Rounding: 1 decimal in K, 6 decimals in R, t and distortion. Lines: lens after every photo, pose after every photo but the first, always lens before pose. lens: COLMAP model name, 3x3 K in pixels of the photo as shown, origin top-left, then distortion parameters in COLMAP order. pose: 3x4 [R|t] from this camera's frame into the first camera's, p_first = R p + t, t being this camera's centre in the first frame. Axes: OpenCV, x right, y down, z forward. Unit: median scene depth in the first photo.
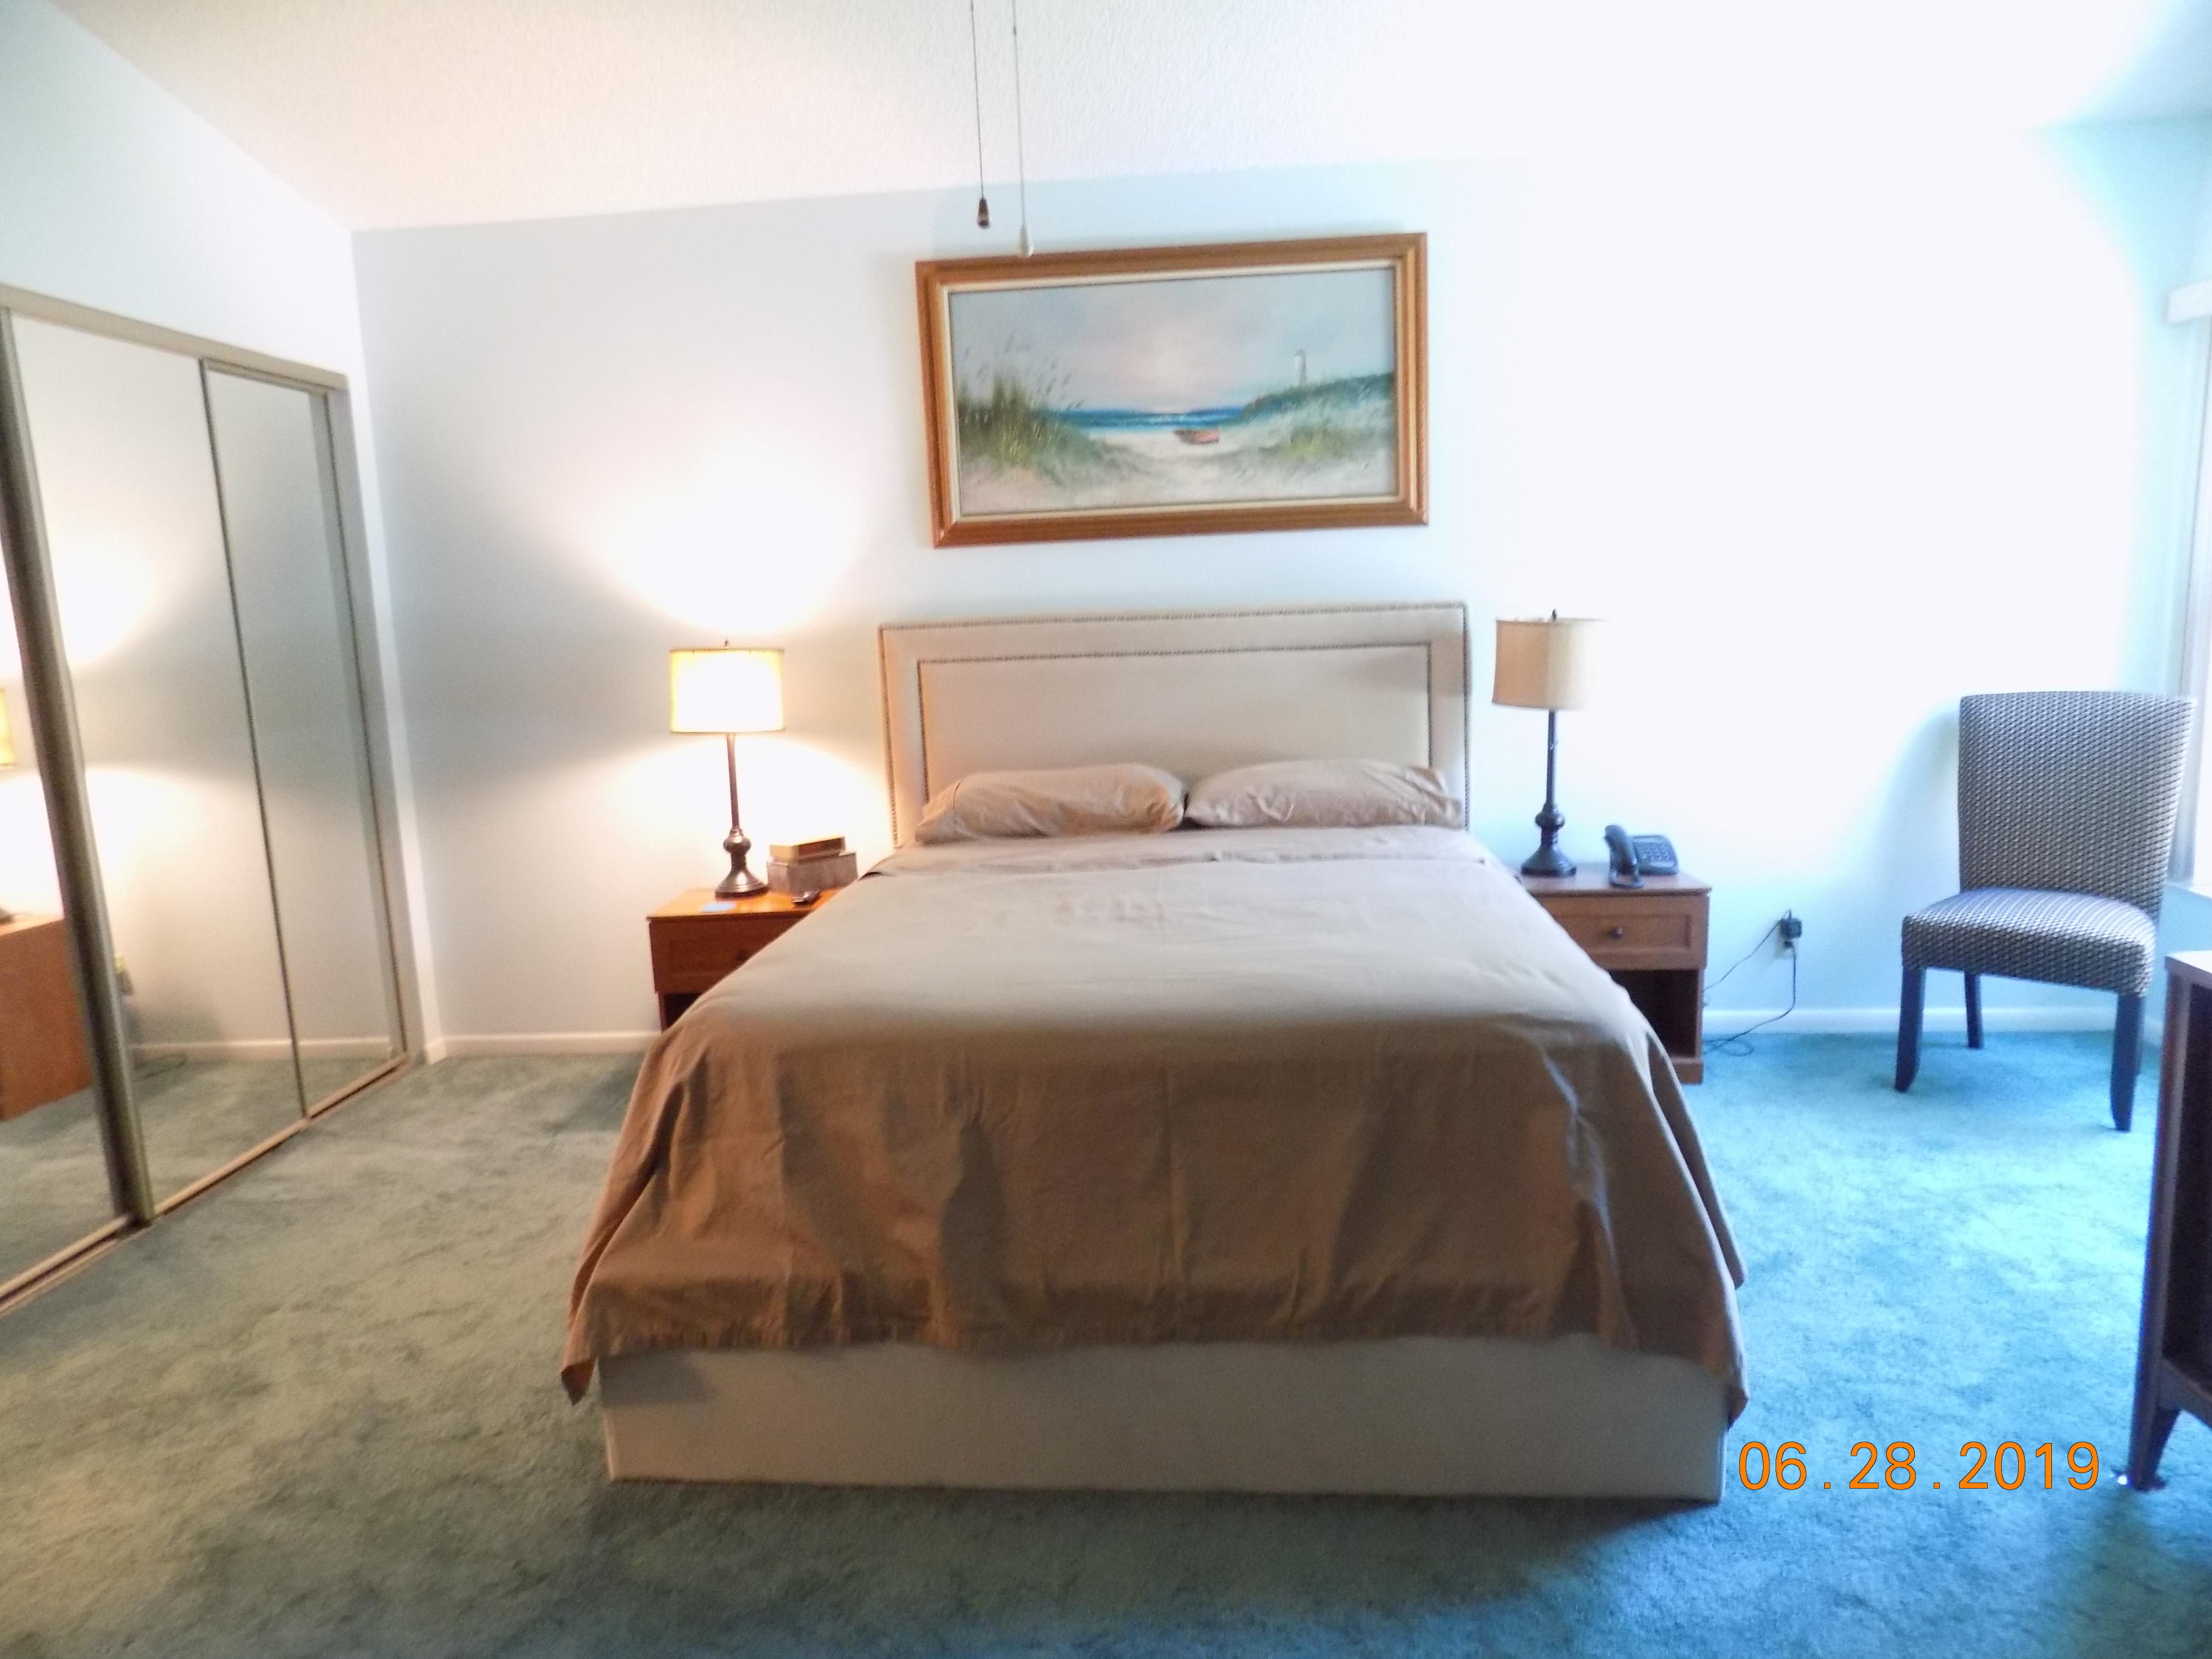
lens RADIAL K [[1472.2, 0, 1108.7], [0, 1472.2, 830.2], [0, 0, 1]] dist [-0.033061, 0.023520]
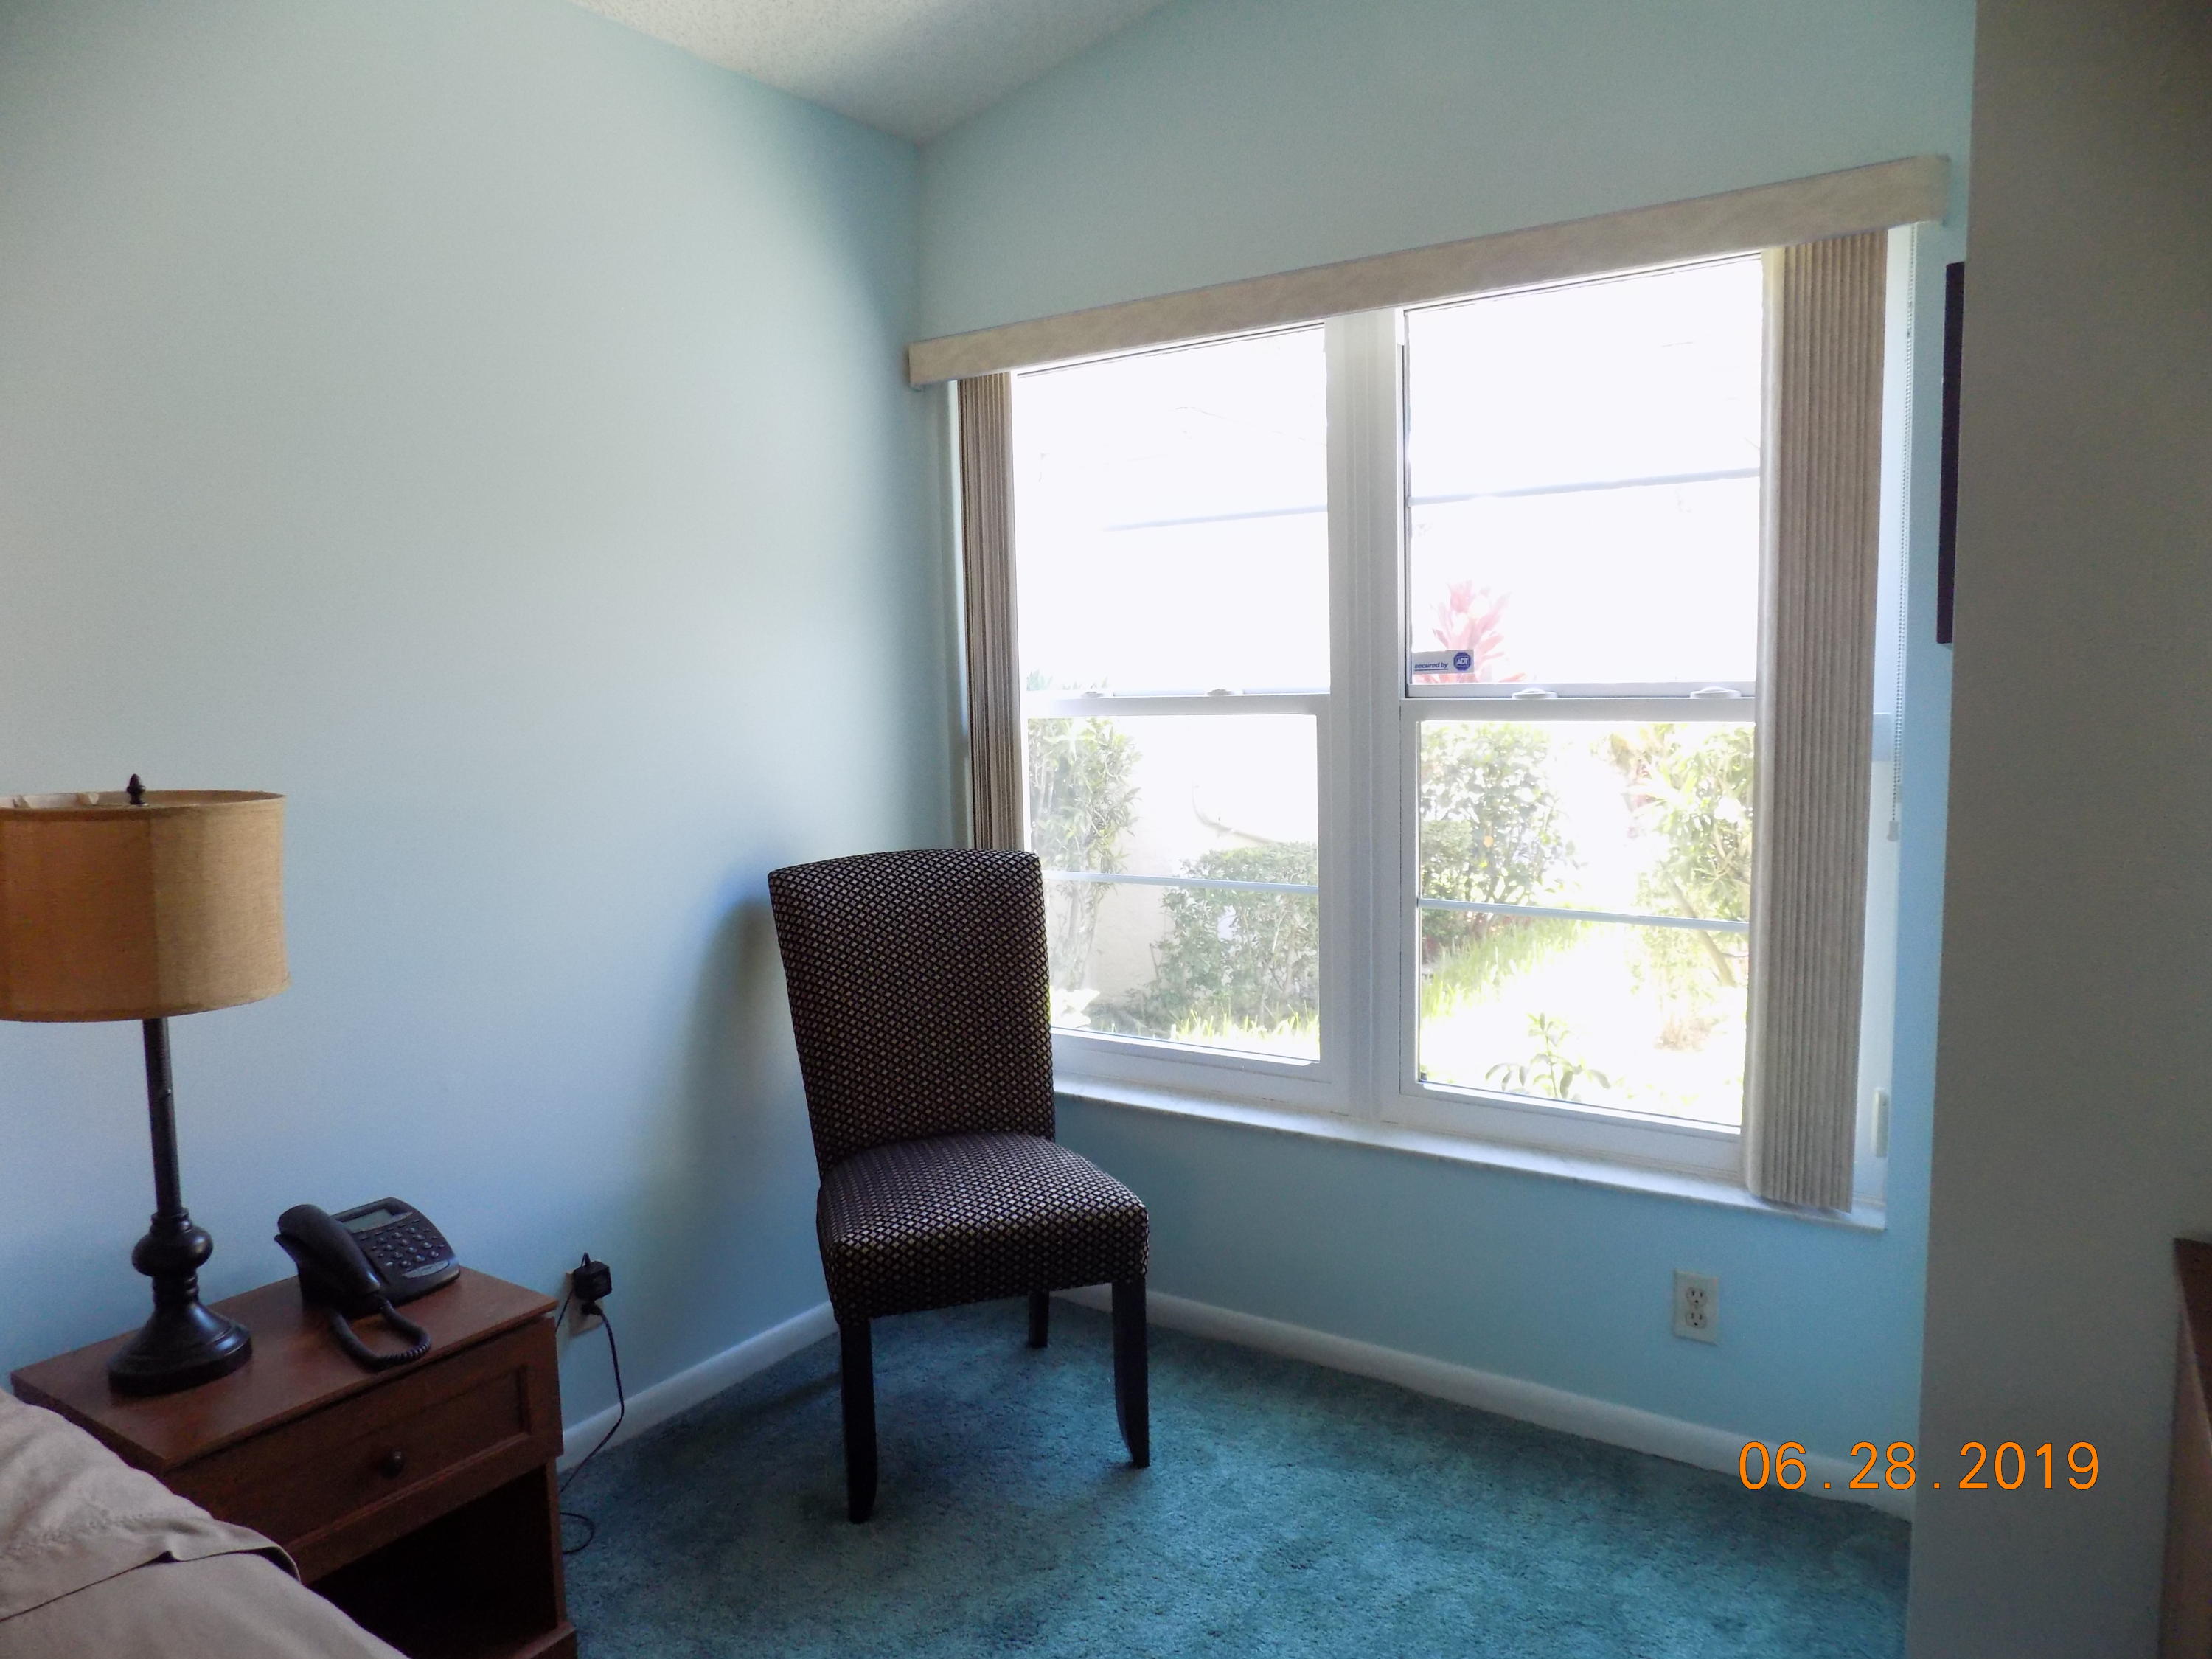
lens RADIAL K [[1472.2, 0, 1099.8], [0, 1472.2, 814.9], [0, 0, 1]] dist [-0.033061, 0.023520]
pose [[0.496486, -0.065901, 0.865540, 0.070017], [0.141676, 0.989895, -0.005898, -0.093884], [-0.856405, 0.125555, 0.500806, 0.531738]]
